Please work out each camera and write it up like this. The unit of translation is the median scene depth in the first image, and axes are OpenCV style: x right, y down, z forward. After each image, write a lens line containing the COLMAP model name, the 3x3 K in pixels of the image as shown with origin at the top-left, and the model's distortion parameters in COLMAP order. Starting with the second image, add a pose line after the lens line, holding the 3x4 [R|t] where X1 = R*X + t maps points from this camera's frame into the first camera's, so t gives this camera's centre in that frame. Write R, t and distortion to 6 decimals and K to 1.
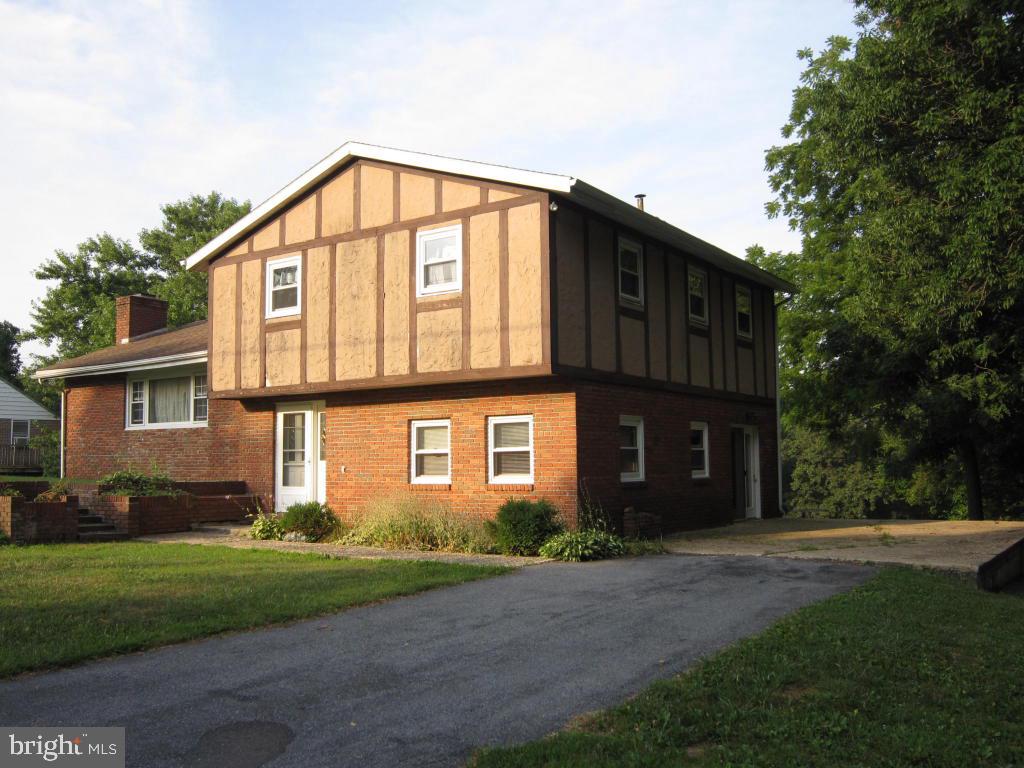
lens RADIAL K [[978.3, 0, 512.2], [0, 978.3, 383.4], [0, 0, 1]] dist [-0.015646, -0.005218]
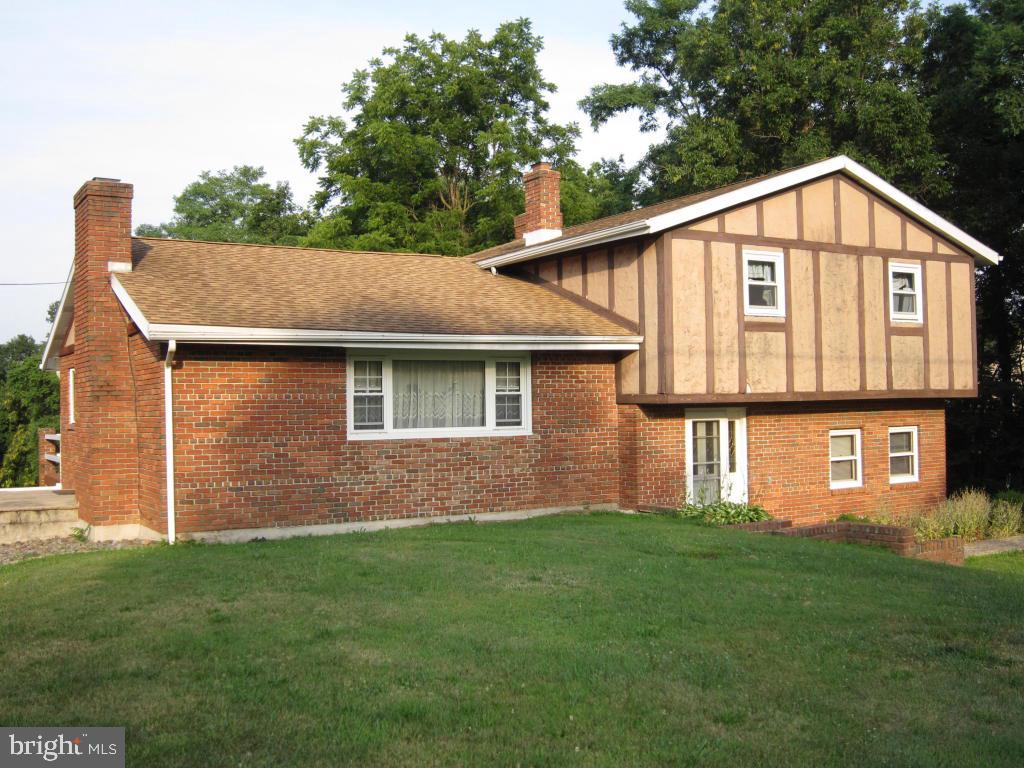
lens RADIAL K [[1090.9, 0, 511.6], [0, 1090.9, 383.3], [0, 0, 1]] dist [-0.140553, 0.169813]
pose [[0.389453, 0.017314, 0.920883, -1.269734], [-0.067195, 0.997693, 0.009660, -0.000573], [-0.918592, -0.065641, 0.389718, 0.837694]]
